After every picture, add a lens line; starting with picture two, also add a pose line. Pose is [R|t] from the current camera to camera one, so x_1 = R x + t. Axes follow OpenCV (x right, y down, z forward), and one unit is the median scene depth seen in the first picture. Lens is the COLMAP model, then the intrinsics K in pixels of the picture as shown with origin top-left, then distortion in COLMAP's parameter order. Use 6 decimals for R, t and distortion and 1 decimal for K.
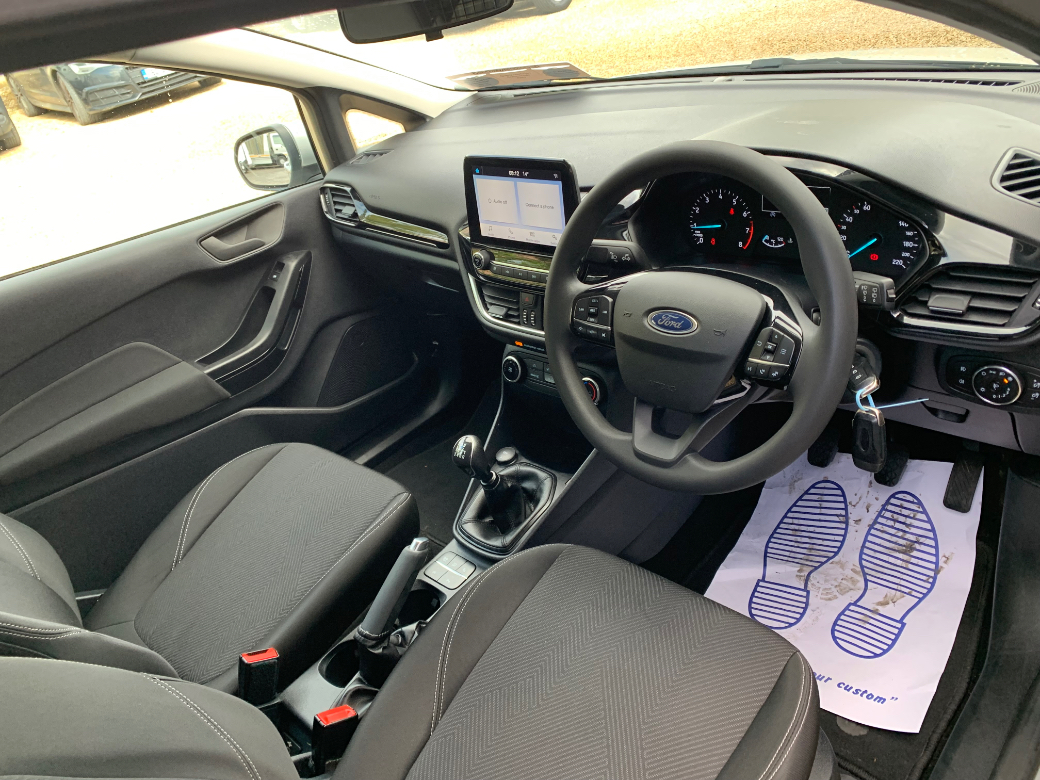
lens RADIAL K [[779.6, 0, 536.5], [0, 779.6, 378.4], [0, 0, 1]] dist [-0.003520, -0.006484]
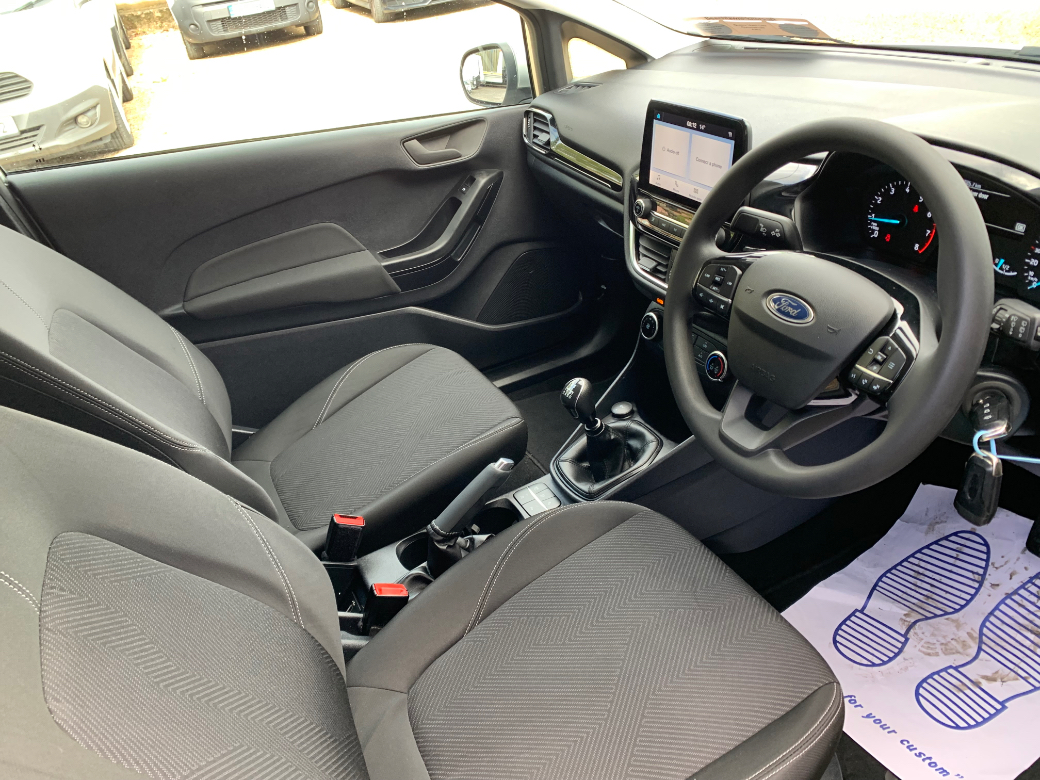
lens RADIAL K [[779.6, 0, 519.4], [0, 779.6, 389.4], [0, 0, 1]] dist [-0.003520, -0.006484]
pose [[0.932115, 0.256485, -0.255690, 0.092941], [-0.236009, 0.965694, 0.108329, -0.001928], [0.274703, -0.040630, 0.960670, 0.004929]]
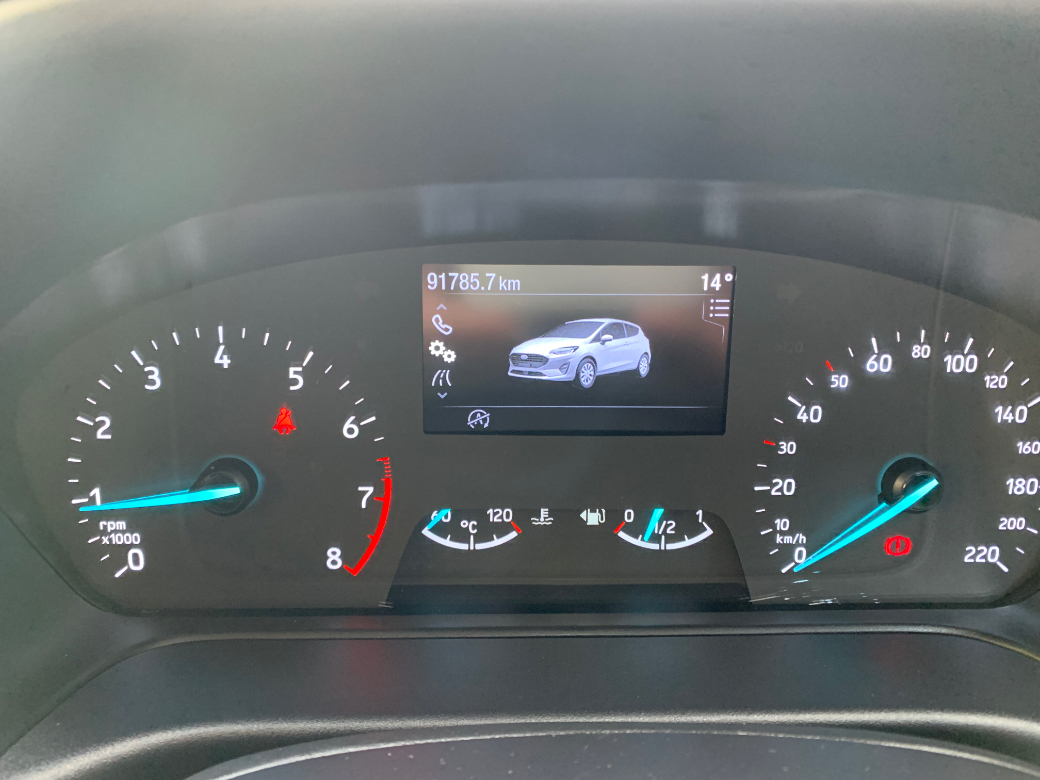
lens RADIAL K [[779.6, 0, 520.3], [0, 779.6, 392.2], [0, 0, 1]] dist [-0.003520, -0.006484]
pose [[0.713800, -0.042640, 0.699050, 0.124589], [0.214632, 0.963435, -0.160394, -0.148665], [-0.666651, 0.264527, 0.696852, 0.690388]]
